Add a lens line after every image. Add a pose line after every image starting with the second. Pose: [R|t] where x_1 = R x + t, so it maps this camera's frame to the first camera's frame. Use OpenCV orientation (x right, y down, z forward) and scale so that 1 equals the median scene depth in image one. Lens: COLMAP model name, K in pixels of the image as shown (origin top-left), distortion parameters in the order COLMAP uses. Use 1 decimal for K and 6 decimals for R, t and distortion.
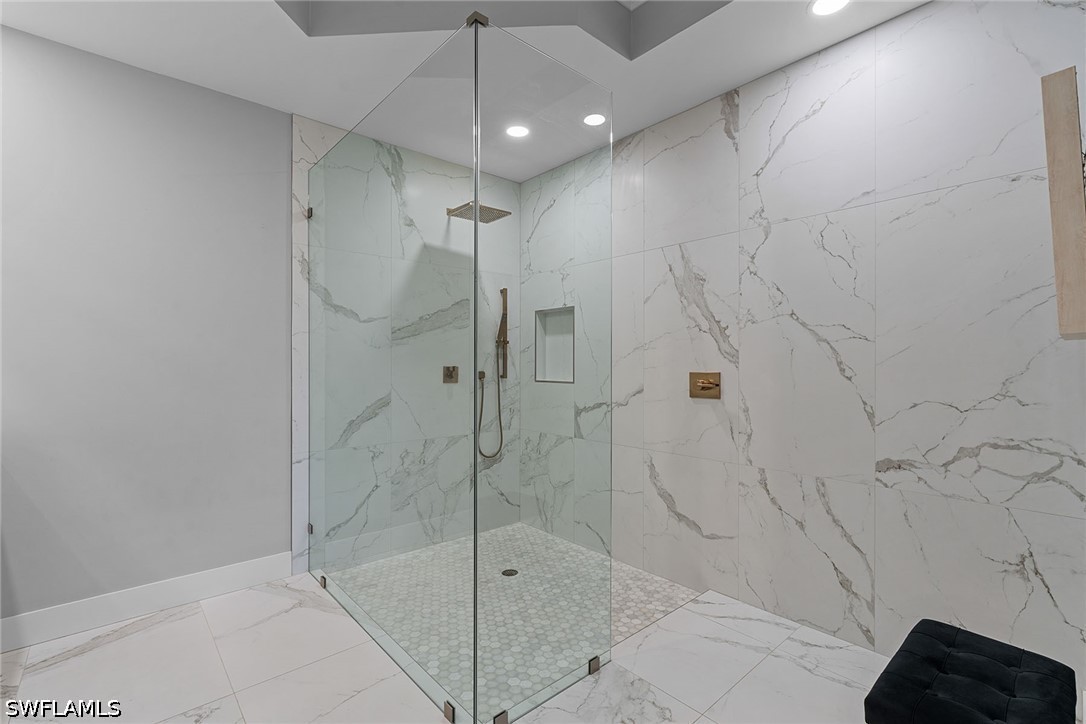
lens RADIAL K [[487.4, 0, 543.9], [0, 487.4, 362.6], [0, 0, 1]] dist [-0.013933, 0.003095]
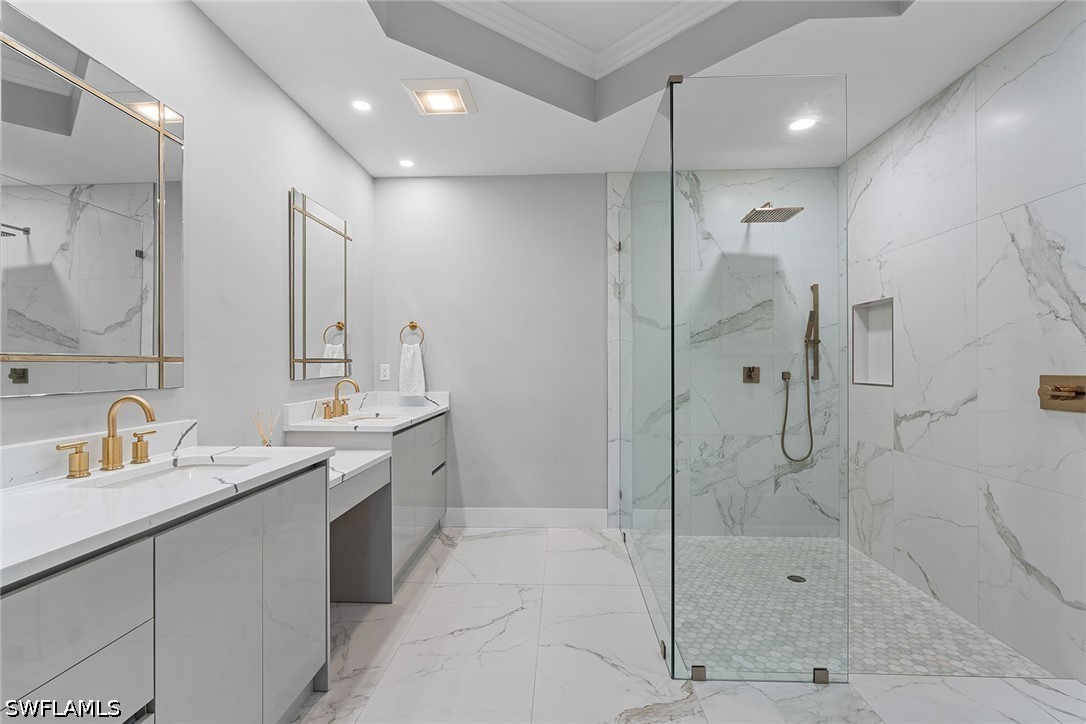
lens RADIAL K [[487.4, 0, 545.8], [0, 487.4, 361.1], [0, 0, 1]] dist [-0.013933, 0.003095]
pose [[0.717738, -0.006751, -0.696281, 0.251725], [0.003197, 0.999974, -0.006400, 0.000941], [0.696306, 0.002368, 0.717741, -0.047879]]
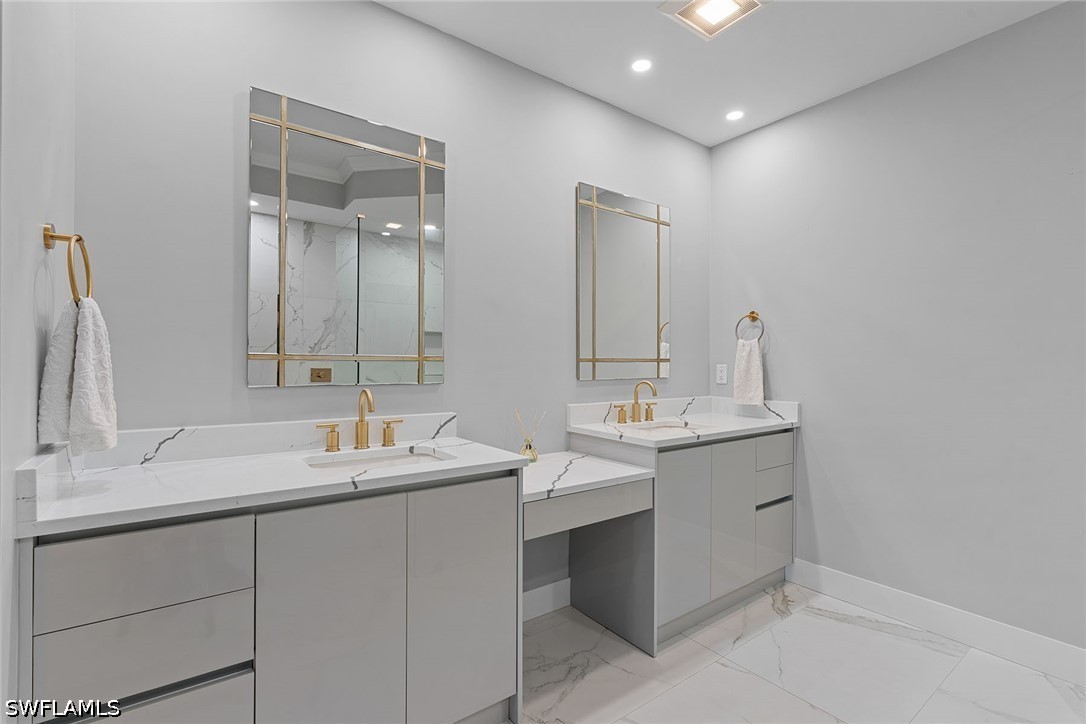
lens RADIAL K [[487.4, 0, 543.2], [0, 487.4, 362.5], [0, 0, 1]] dist [-0.013933, 0.003095]
pose [[-0.103749, -0.006129, -0.994585, 0.171403], [-0.003272, 0.999978, -0.005821, 0.002253], [0.994598, 0.002650, -0.103766, 0.284055]]
